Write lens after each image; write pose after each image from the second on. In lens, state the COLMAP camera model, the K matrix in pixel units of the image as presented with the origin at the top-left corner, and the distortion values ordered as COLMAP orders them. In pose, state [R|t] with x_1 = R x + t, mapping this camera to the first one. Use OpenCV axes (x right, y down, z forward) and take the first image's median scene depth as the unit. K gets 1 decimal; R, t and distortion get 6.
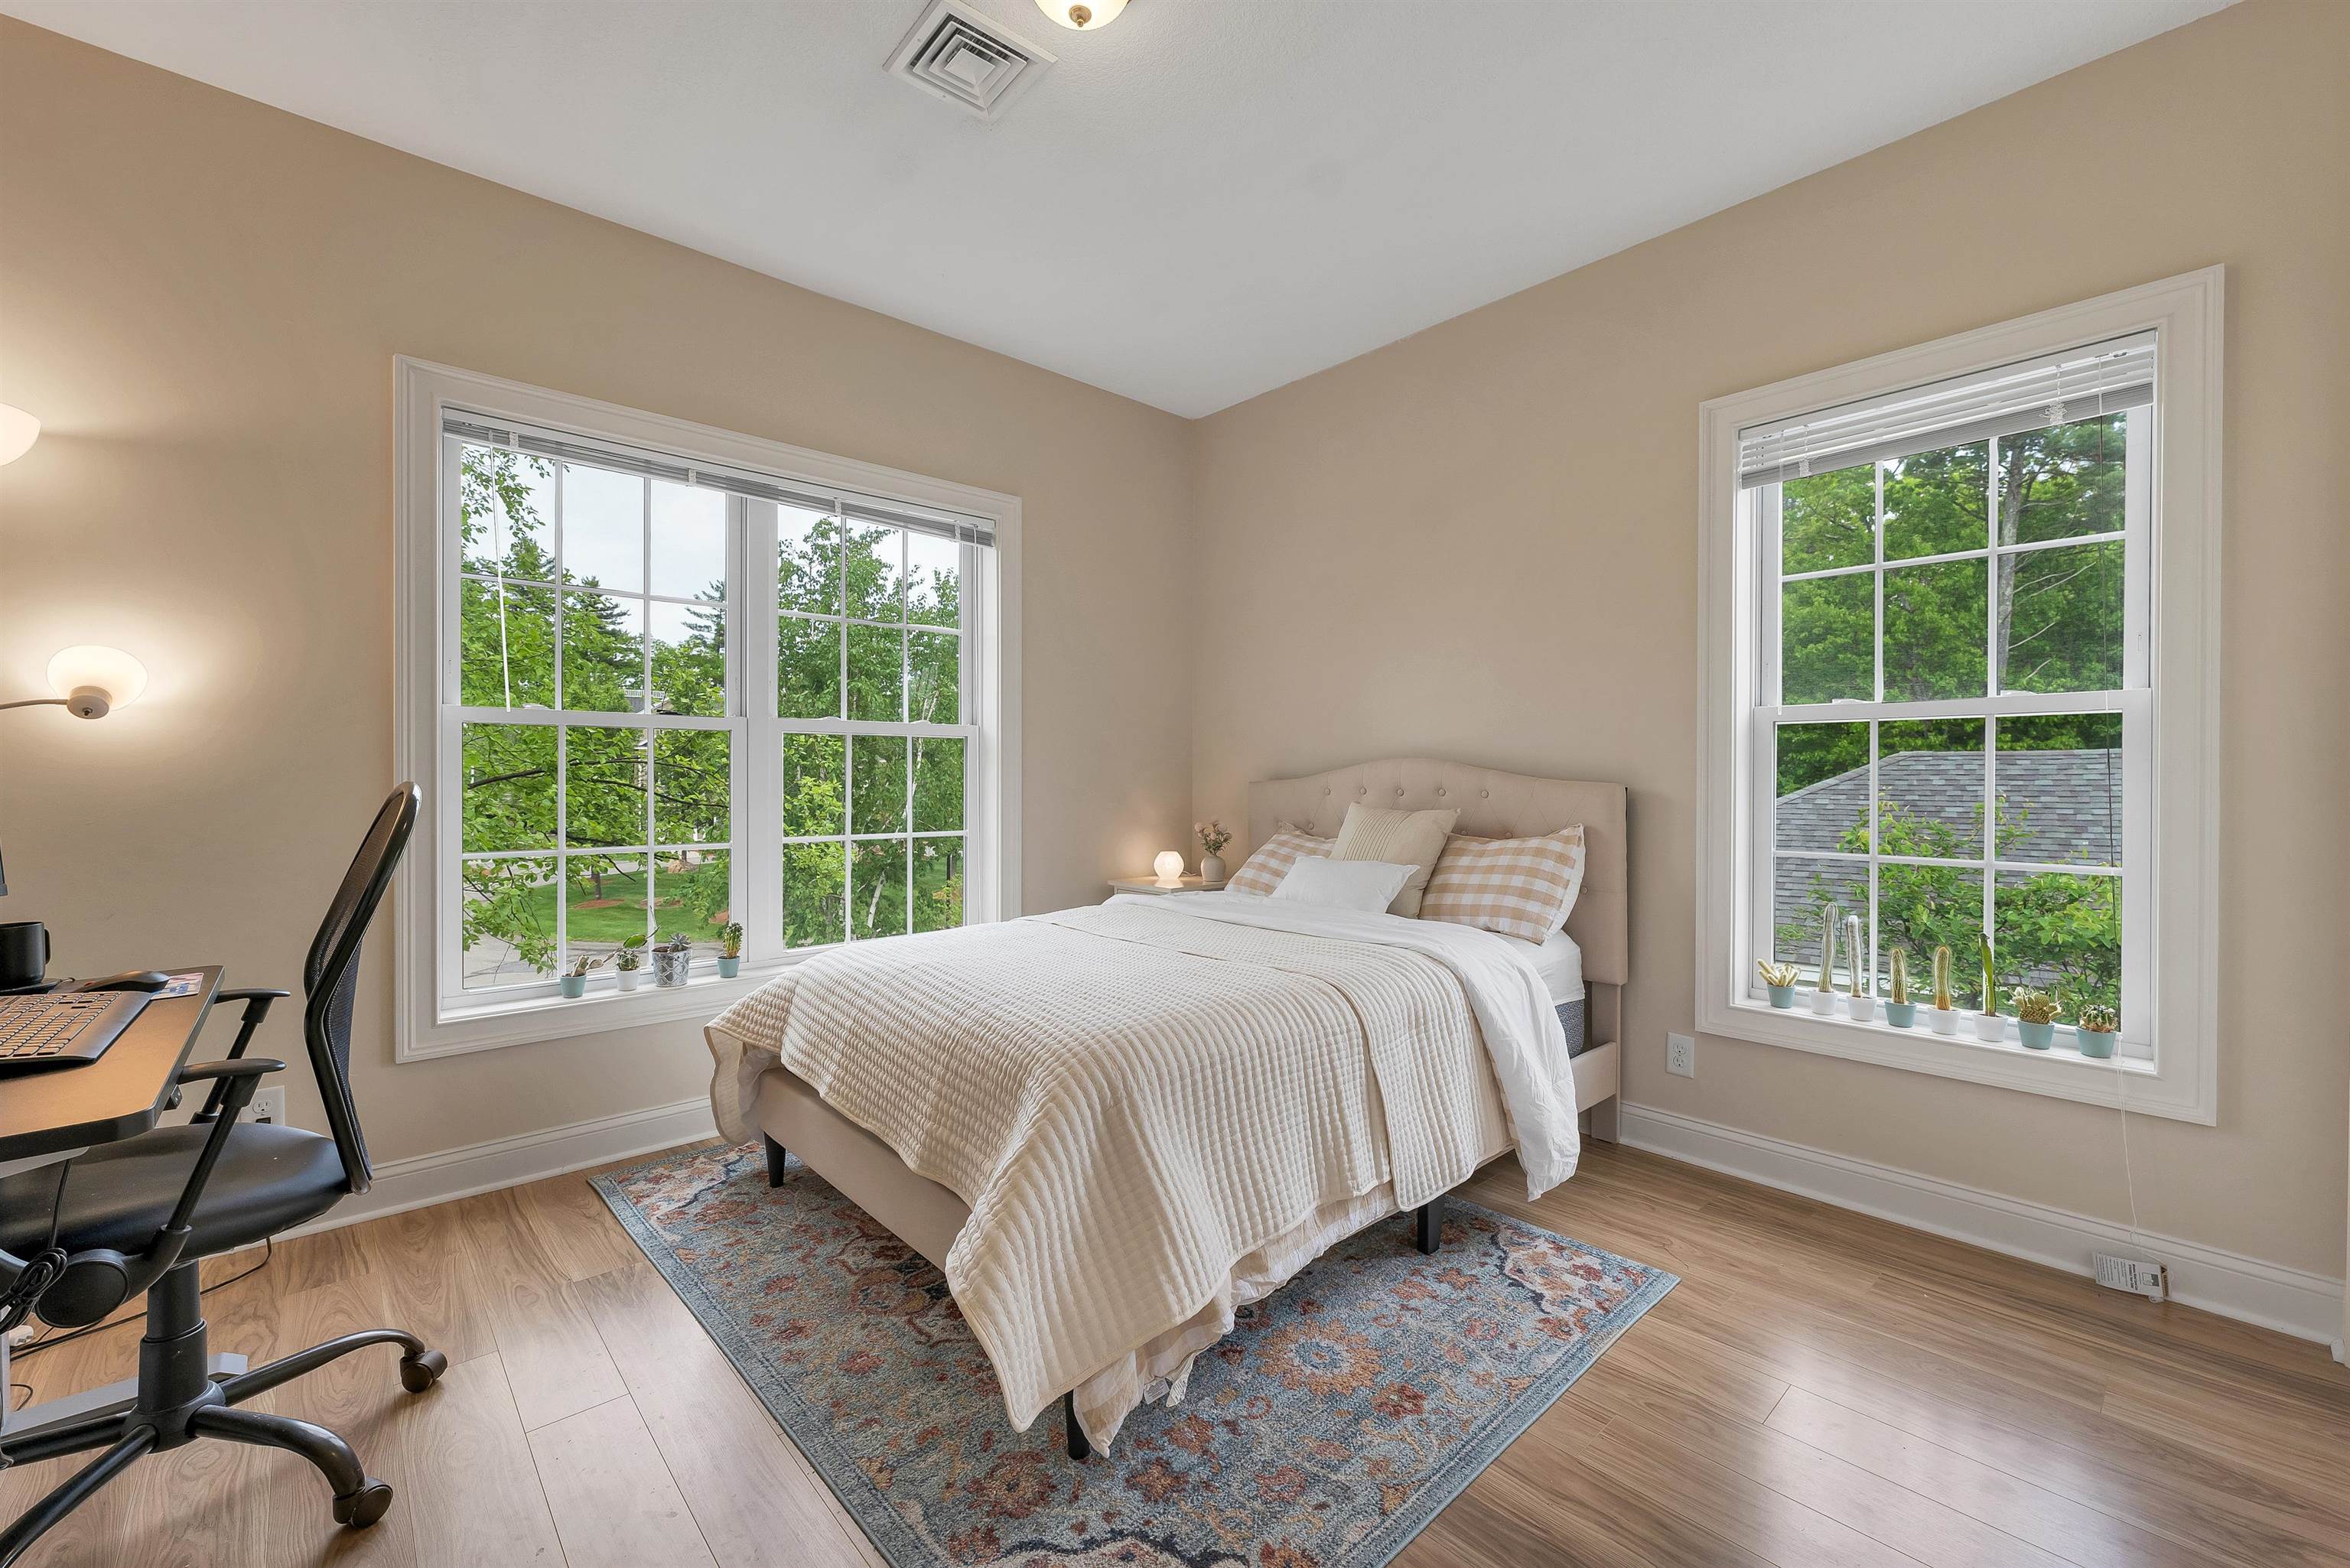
lens RADIAL K [[977.2, 0, 1183.9], [0, 977.2, 787.3], [0, 0, 1]] dist [-0.000645, -0.000057]
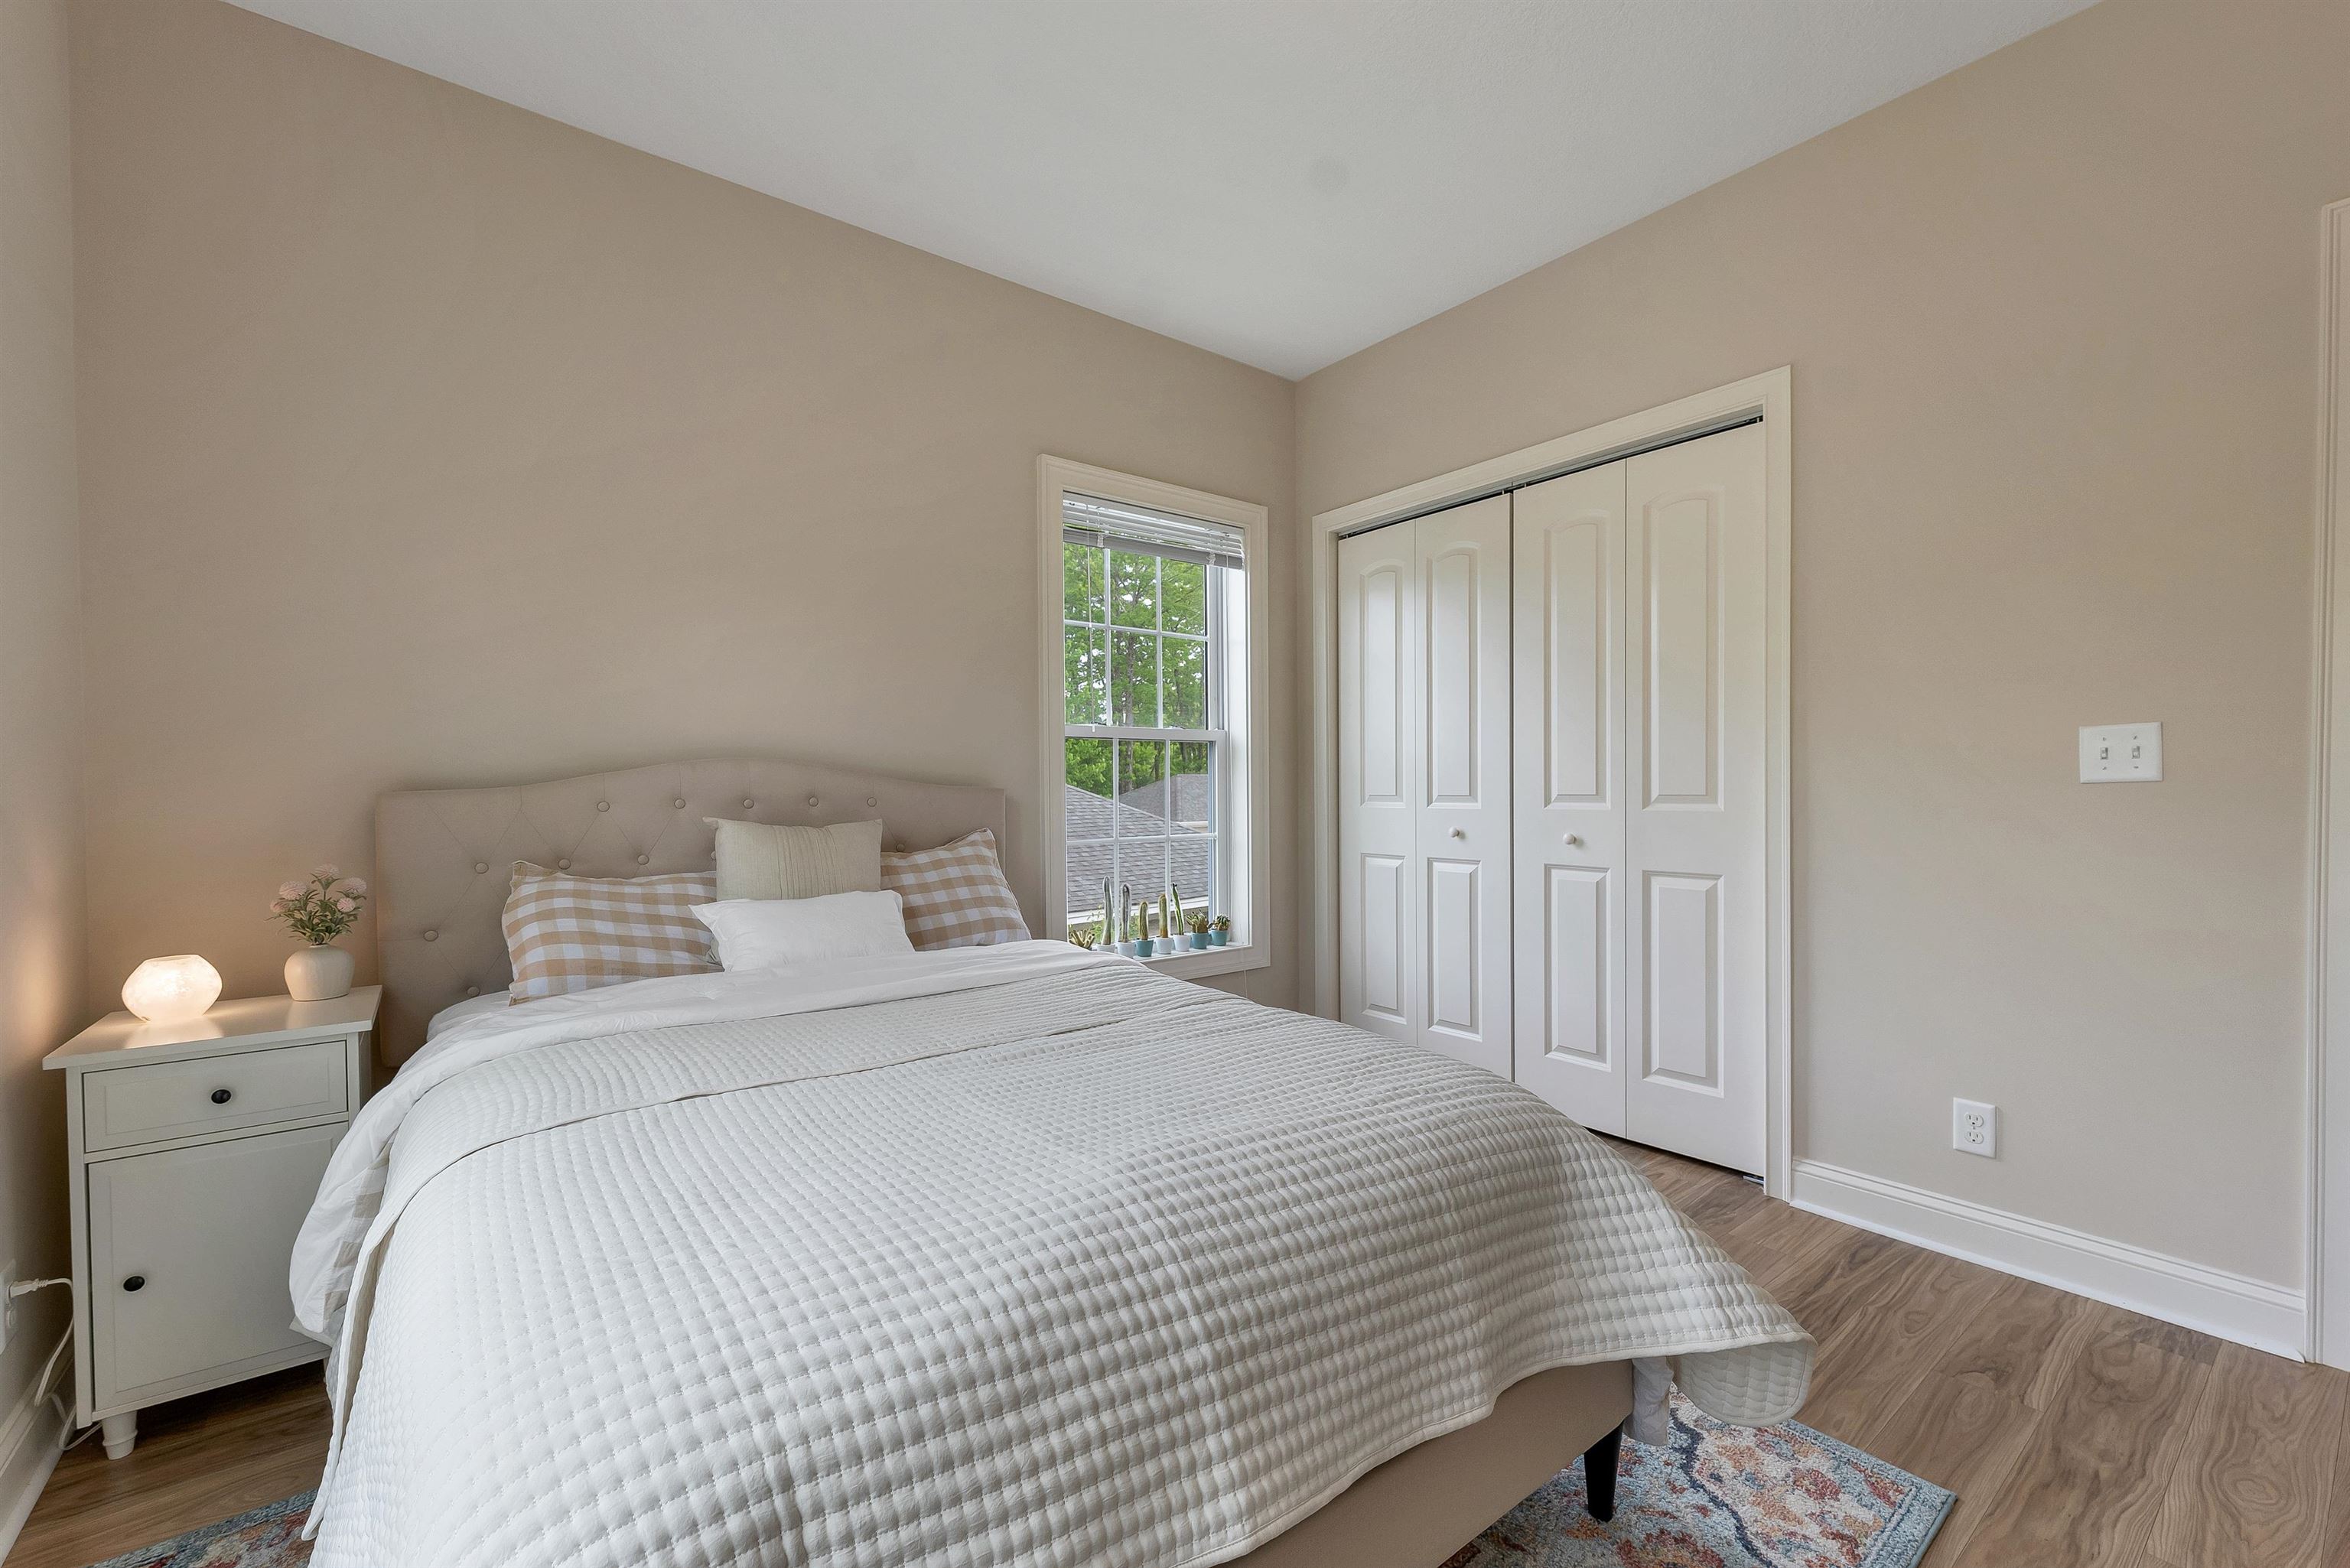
lens RADIAL K [[962.1, 0, 1177.0], [0, 962.1, 809.8], [0, 0, 1]] dist [-0.000491, 0.000044]
pose [[0.075391, -0.026541, 0.996801, -0.749308], [0.017904, 0.999521, 0.025259, -0.004153], [-0.996993, 0.015943, 0.075830, 0.970125]]
